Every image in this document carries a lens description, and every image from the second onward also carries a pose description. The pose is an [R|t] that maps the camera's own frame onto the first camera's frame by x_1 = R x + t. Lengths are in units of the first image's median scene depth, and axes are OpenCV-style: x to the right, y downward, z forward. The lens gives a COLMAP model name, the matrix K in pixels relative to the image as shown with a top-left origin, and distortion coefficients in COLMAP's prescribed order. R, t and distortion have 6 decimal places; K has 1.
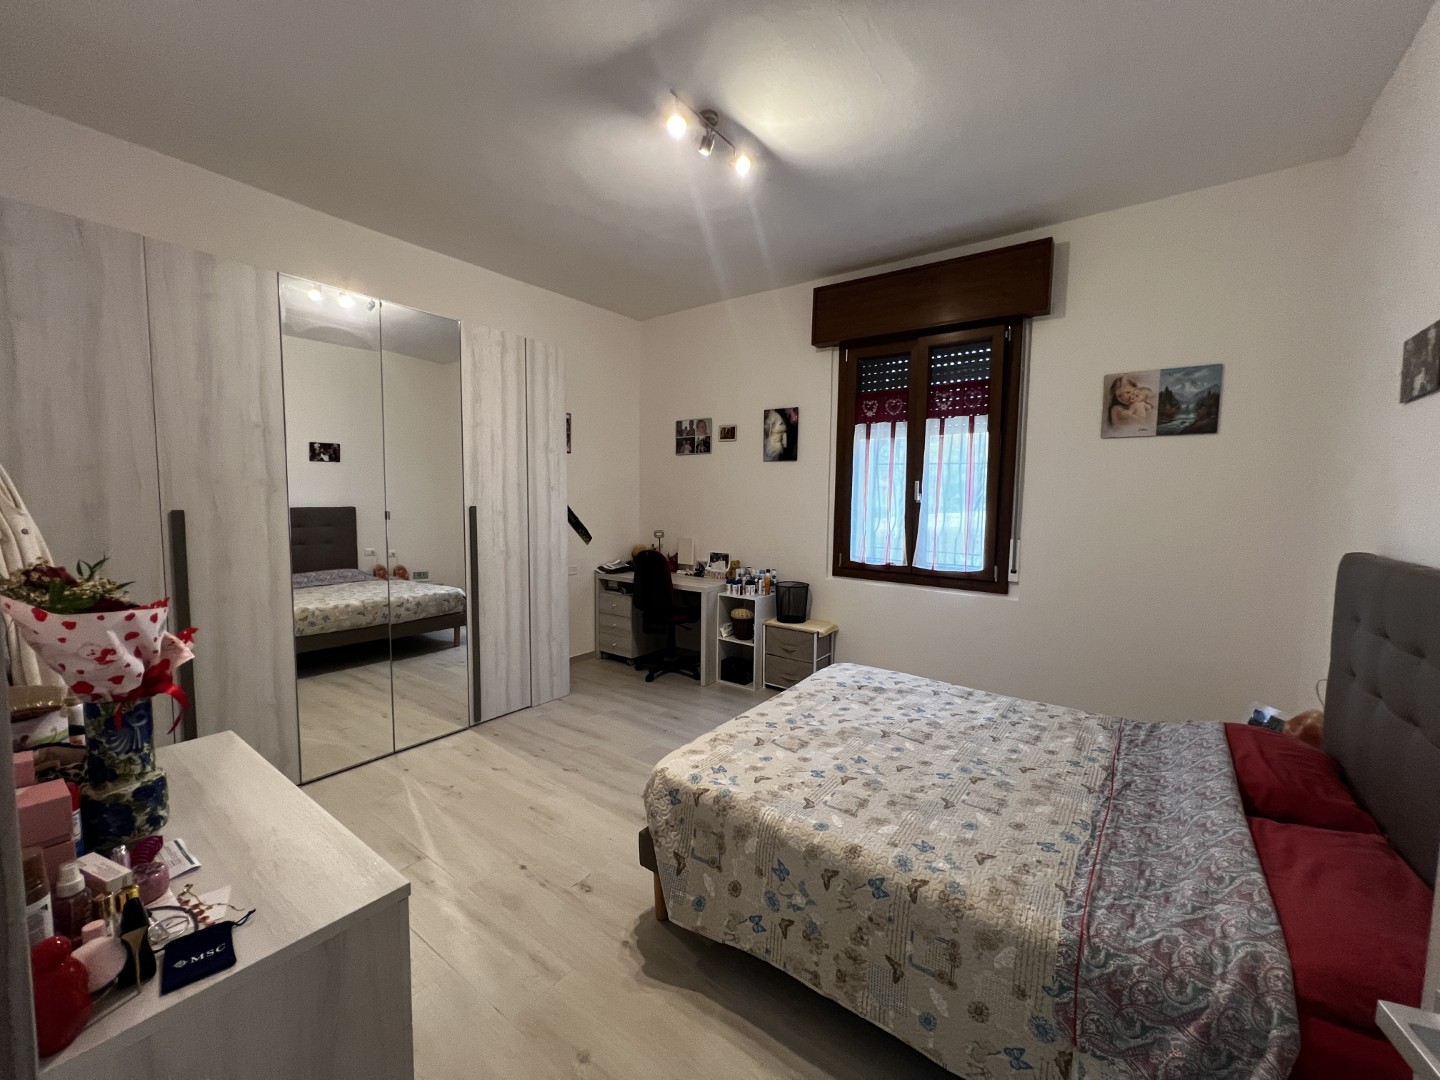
lens RADIAL K [[582.6, 0, 718.6], [0, 582.6, 539.5], [0, 0, 1]] dist [0.001710, 0.000348]
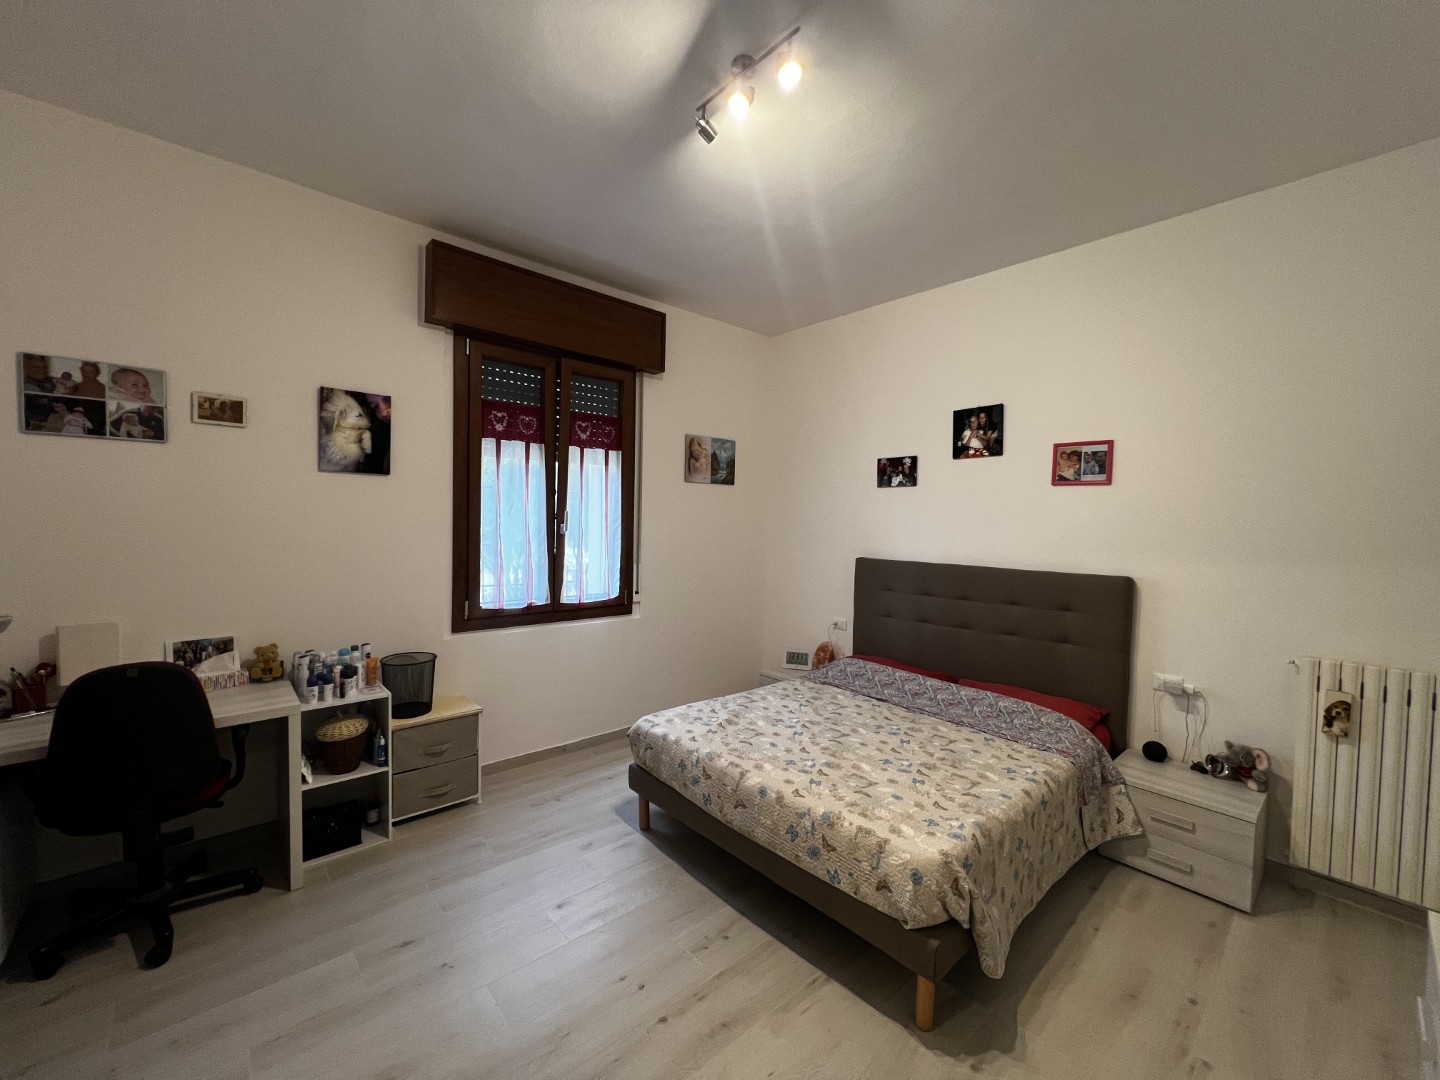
lens RADIAL K [[582.6, 0, 713.3], [0, 582.6, 536.7], [0, 0, 1]] dist [0.001710, 0.000348]
pose [[0.196635, -0.043123, 0.979528, -0.591103], [0.054757, 0.997956, 0.032942, -0.086011], [-0.978946, 0.047158, 0.198595, 0.652901]]
